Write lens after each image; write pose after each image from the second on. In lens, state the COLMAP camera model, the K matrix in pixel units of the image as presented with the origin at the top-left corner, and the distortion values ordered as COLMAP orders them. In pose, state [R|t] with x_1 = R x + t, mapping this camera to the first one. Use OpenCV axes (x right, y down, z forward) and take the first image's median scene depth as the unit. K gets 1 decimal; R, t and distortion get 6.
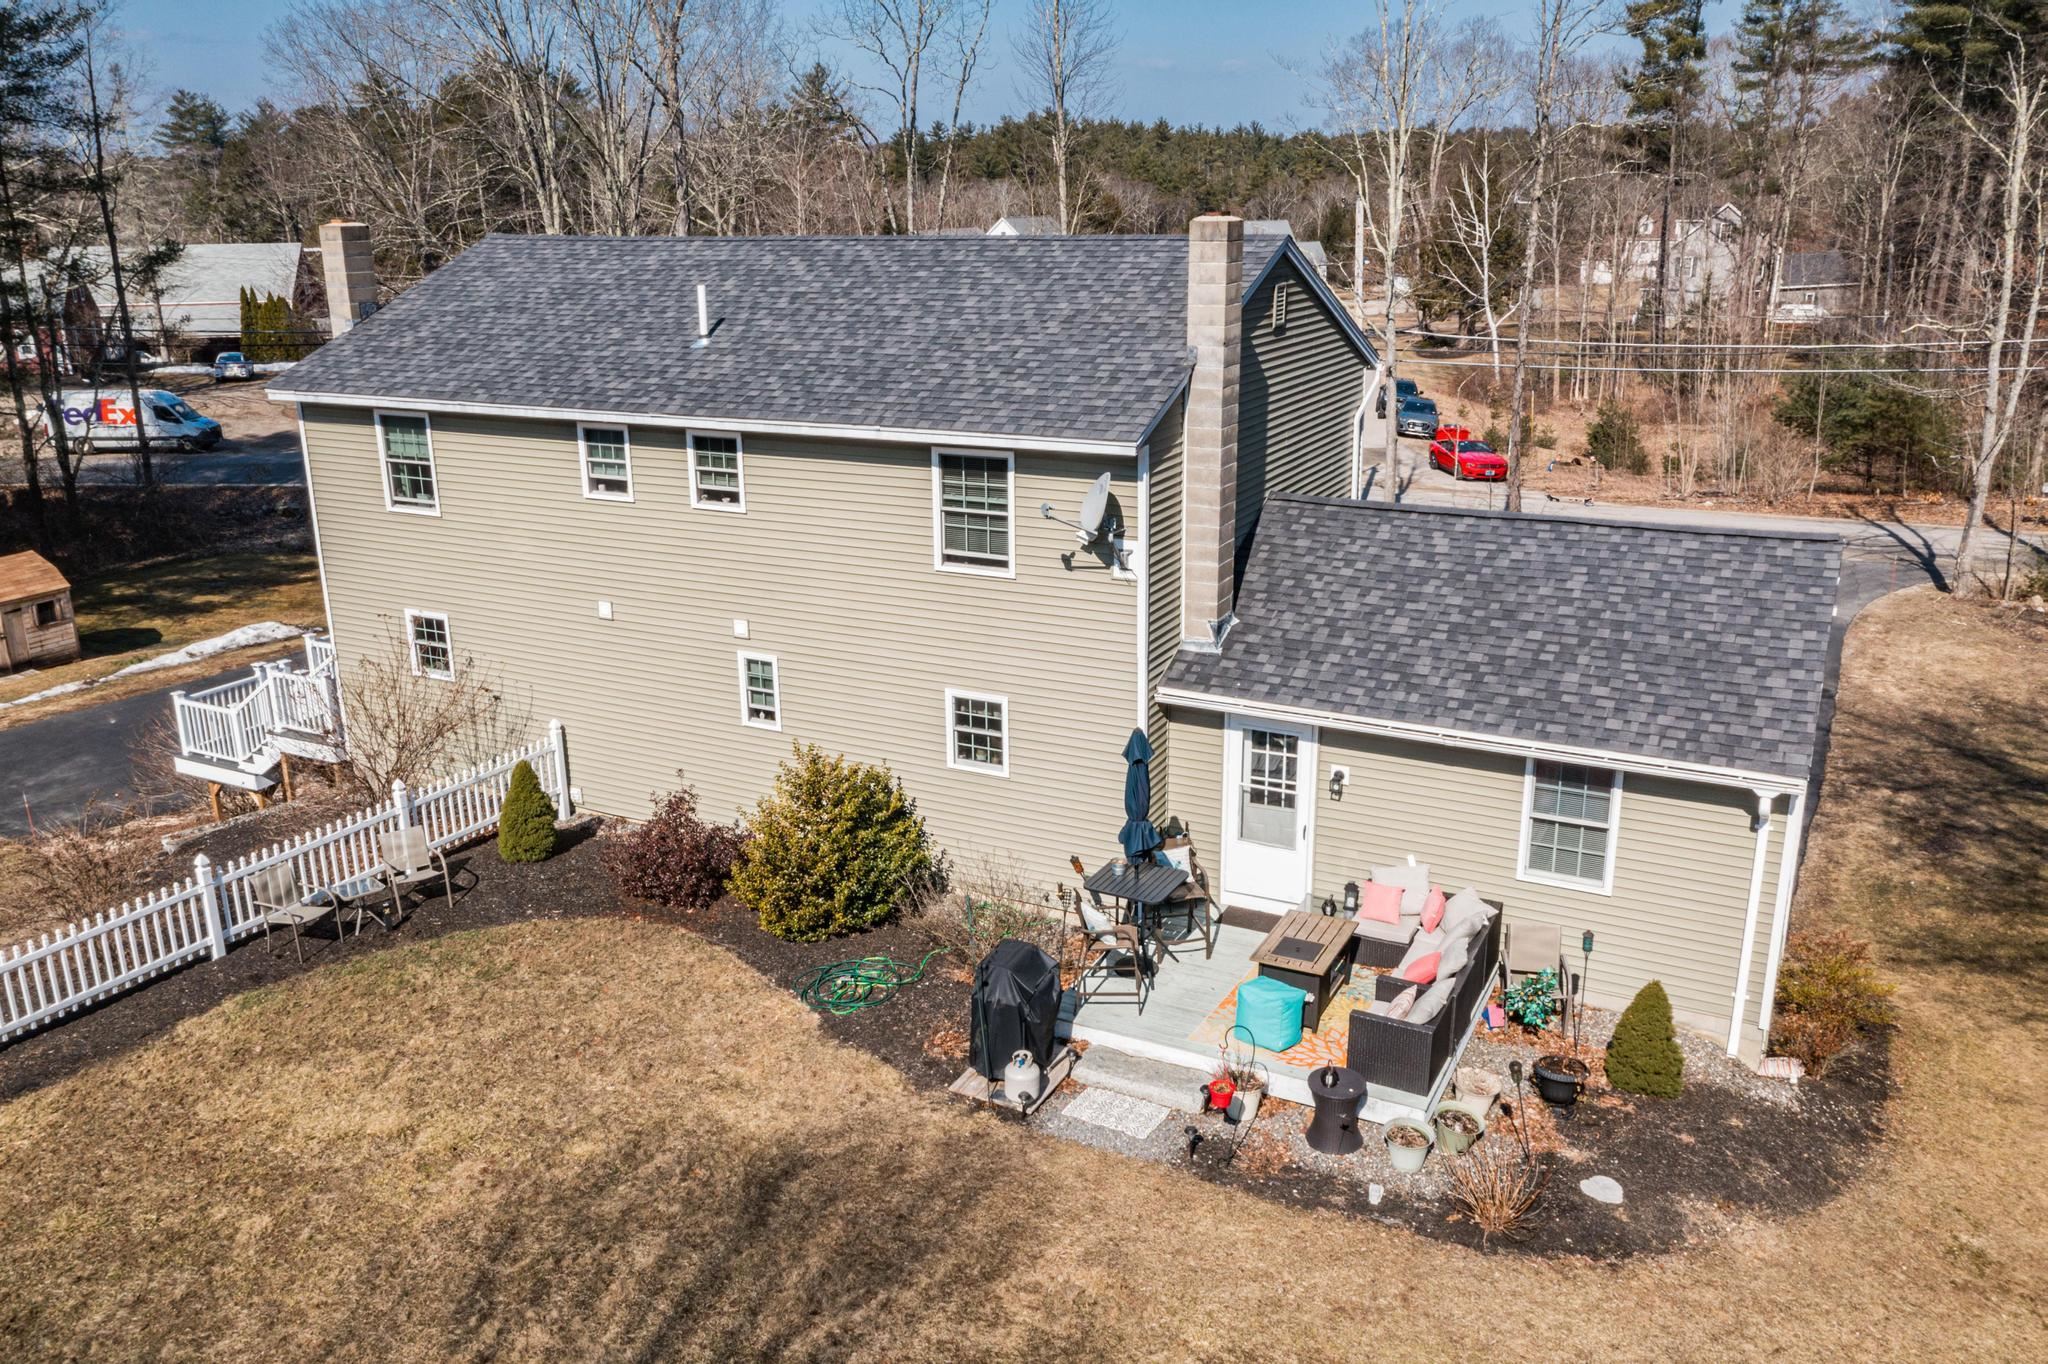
lens RADIAL K [[1625.9, 0, 1024.0], [0, 1625.9, 682.0], [0, 0, 1]] dist [-0.009093, 0.018455]
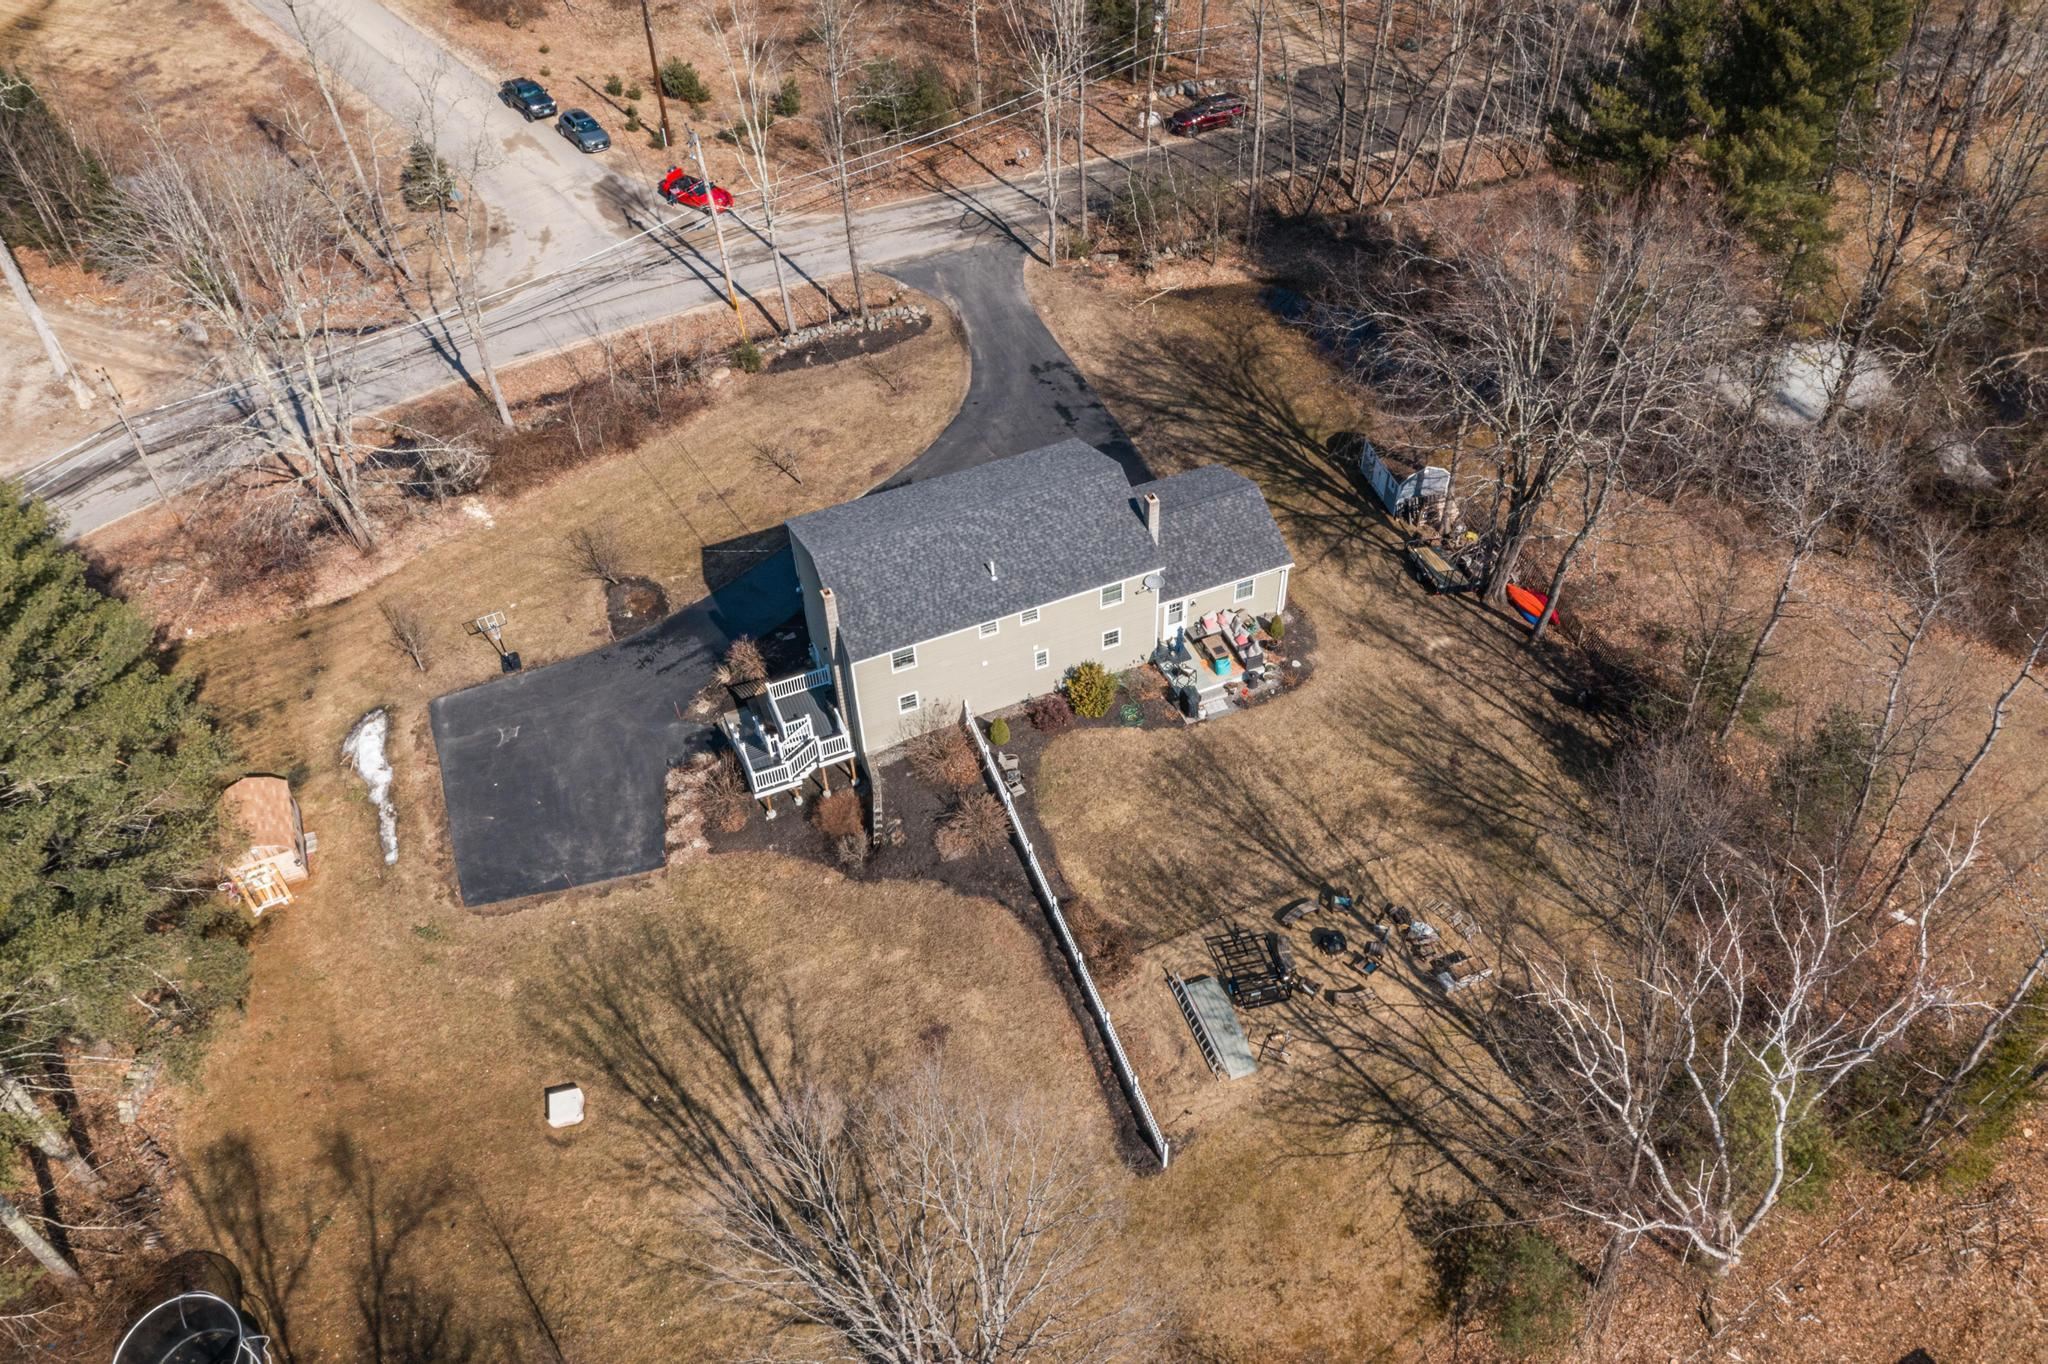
lens RADIAL K [[1625.9, 0, 1024.0], [0, 1625.9, 682.0], [0, 0, 1]] dist [-0.009093, 0.018455]
pose [[0.649176, -0.559525, 0.515269, -2.112932], [0.247863, 0.796051, 0.552147, -1.974697], [-0.719120, -0.230725, 0.655463, -1.259644]]
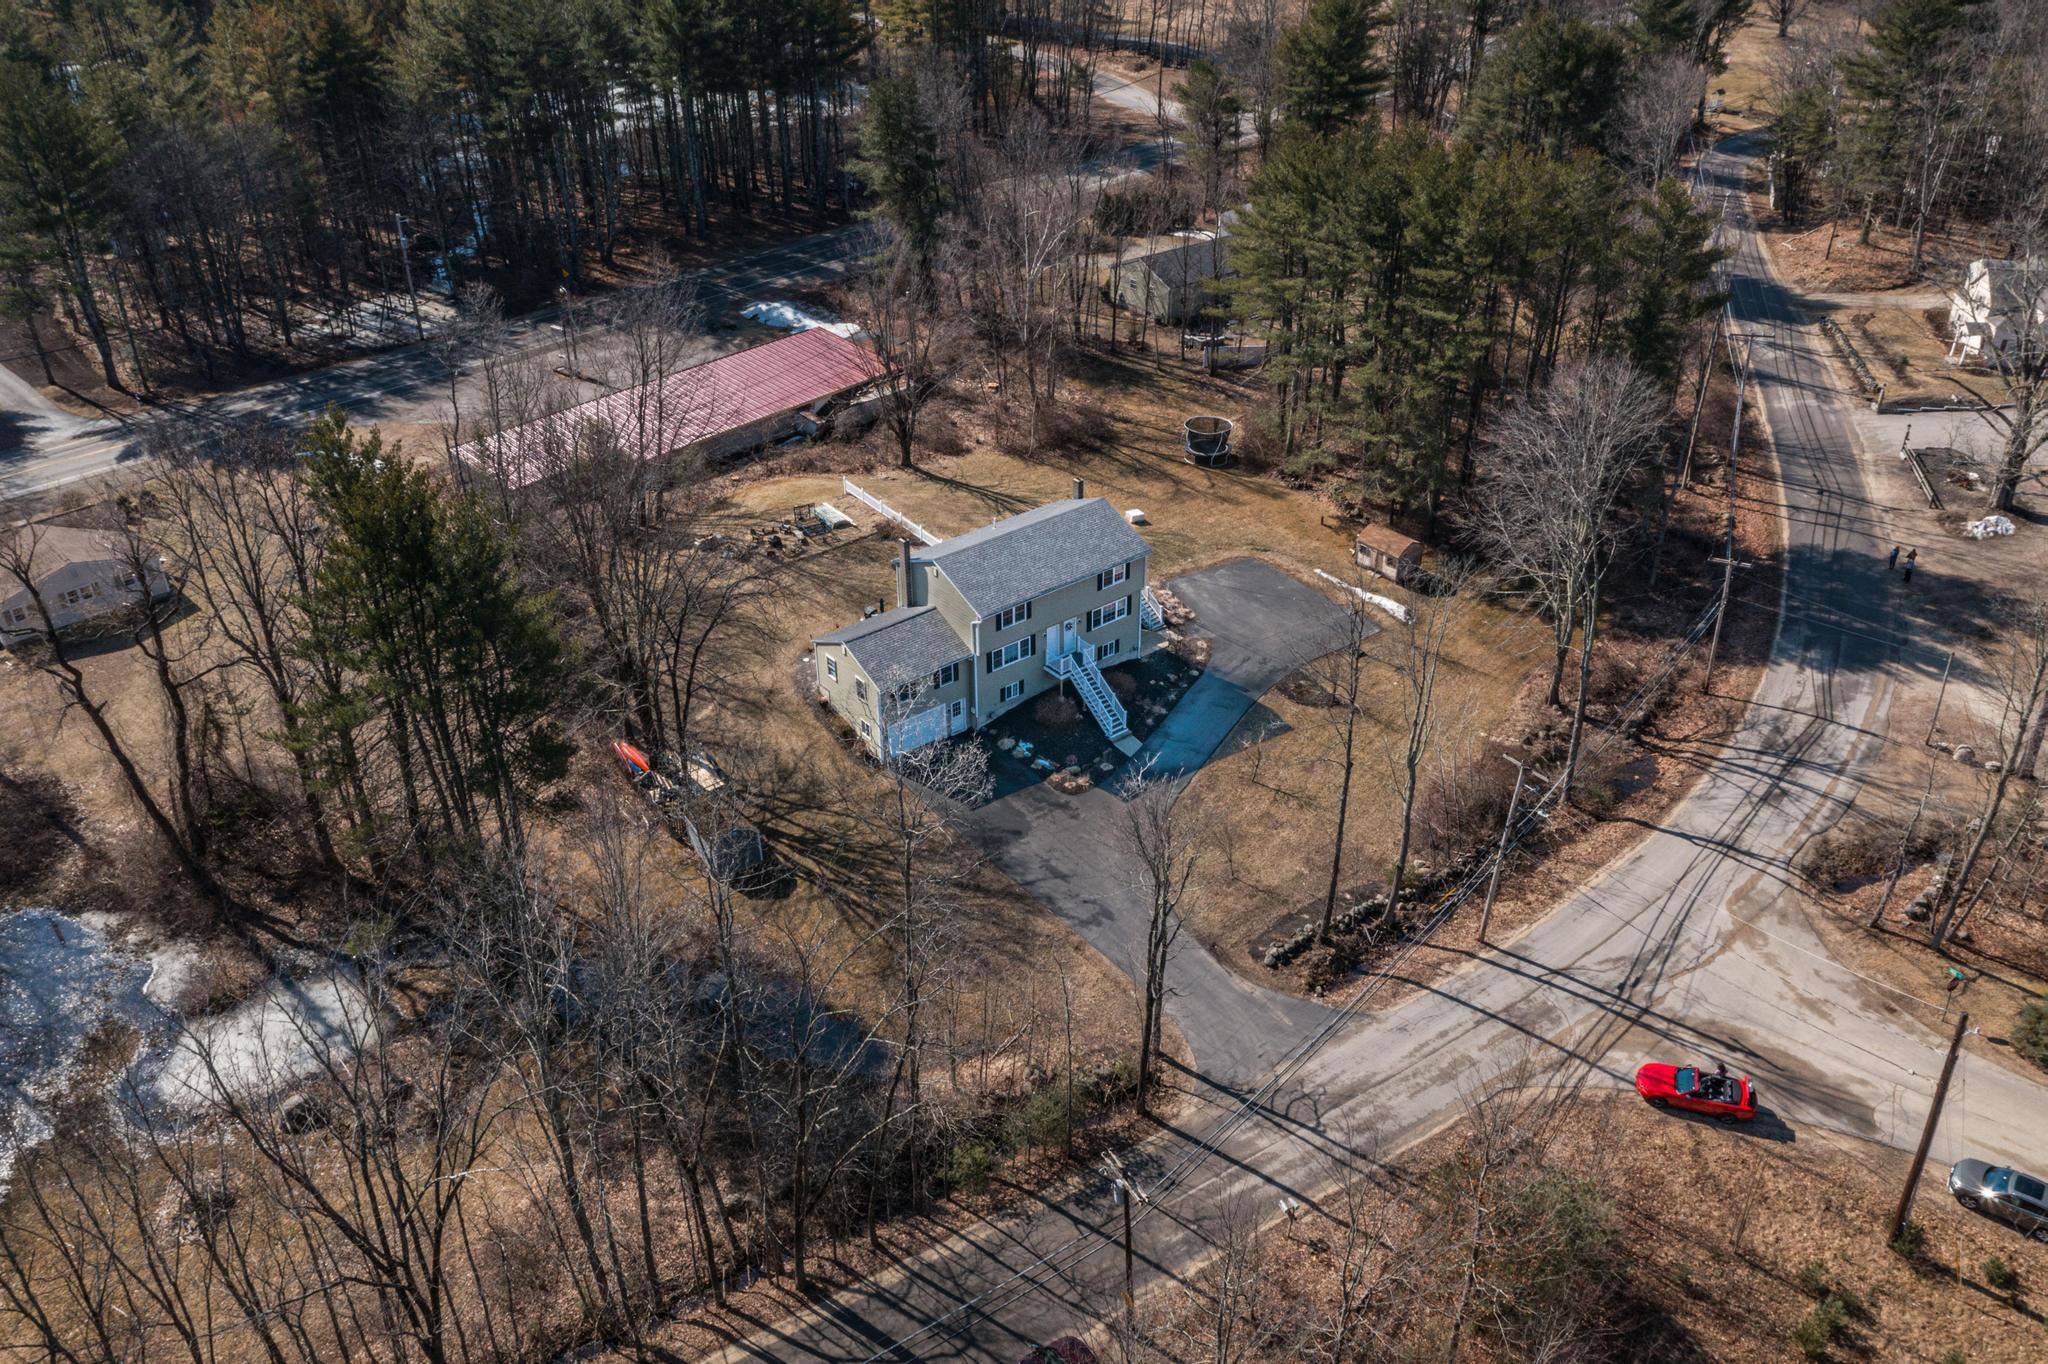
lens RADIAL K [[1625.9, 0, 1024.0], [0, 1625.9, 682.0], [0, 0, 1]] dist [-0.009093, 0.018455]
pose [[-0.406248, 0.494207, -0.768584, 4.263245], [-0.252191, 0.747811, 0.614149, -3.287890], [0.878272, 0.443327, -0.179162, 2.450613]]
